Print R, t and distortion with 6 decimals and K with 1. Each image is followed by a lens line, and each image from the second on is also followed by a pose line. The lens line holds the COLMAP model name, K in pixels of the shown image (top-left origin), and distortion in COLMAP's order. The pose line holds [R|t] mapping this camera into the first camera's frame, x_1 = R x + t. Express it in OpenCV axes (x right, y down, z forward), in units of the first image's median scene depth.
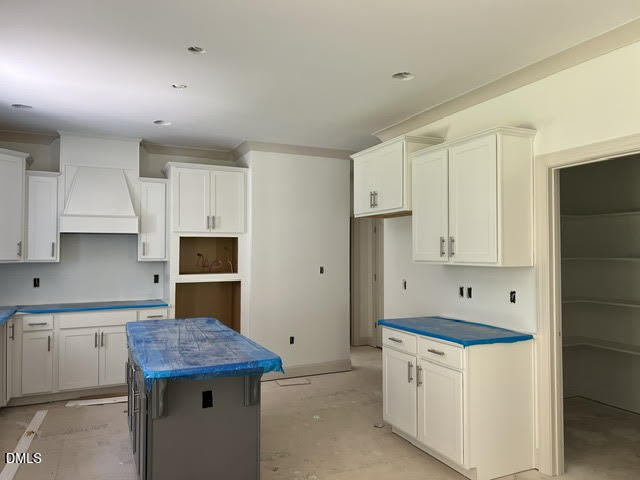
lens RADIAL K [[490.9, 0, 326.1], [0, 490.9, 241.1], [0, 0, 1]] dist [0.087962, -0.016135]
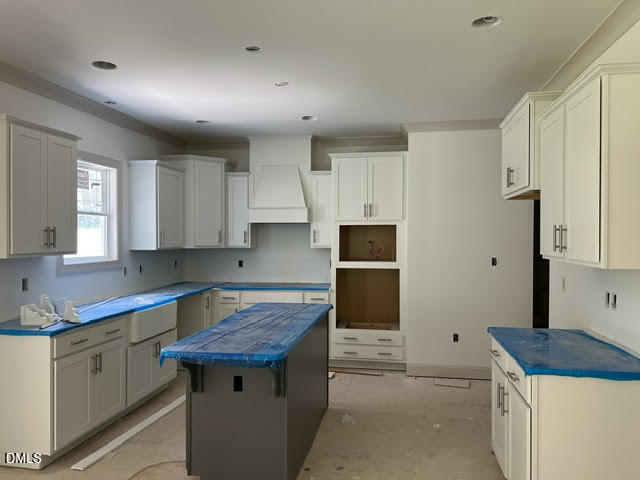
lens RADIAL K [[490.9, 0, 323.6], [0, 490.9, 238.3], [0, 0, 1]] dist [0.087962, -0.016135]
pose [[0.834092, 0.004713, -0.551605, 0.248981], [0.010674, 0.999638, 0.024681, -0.007050], [0.551522, -0.026473, 0.833740, 0.117814]]
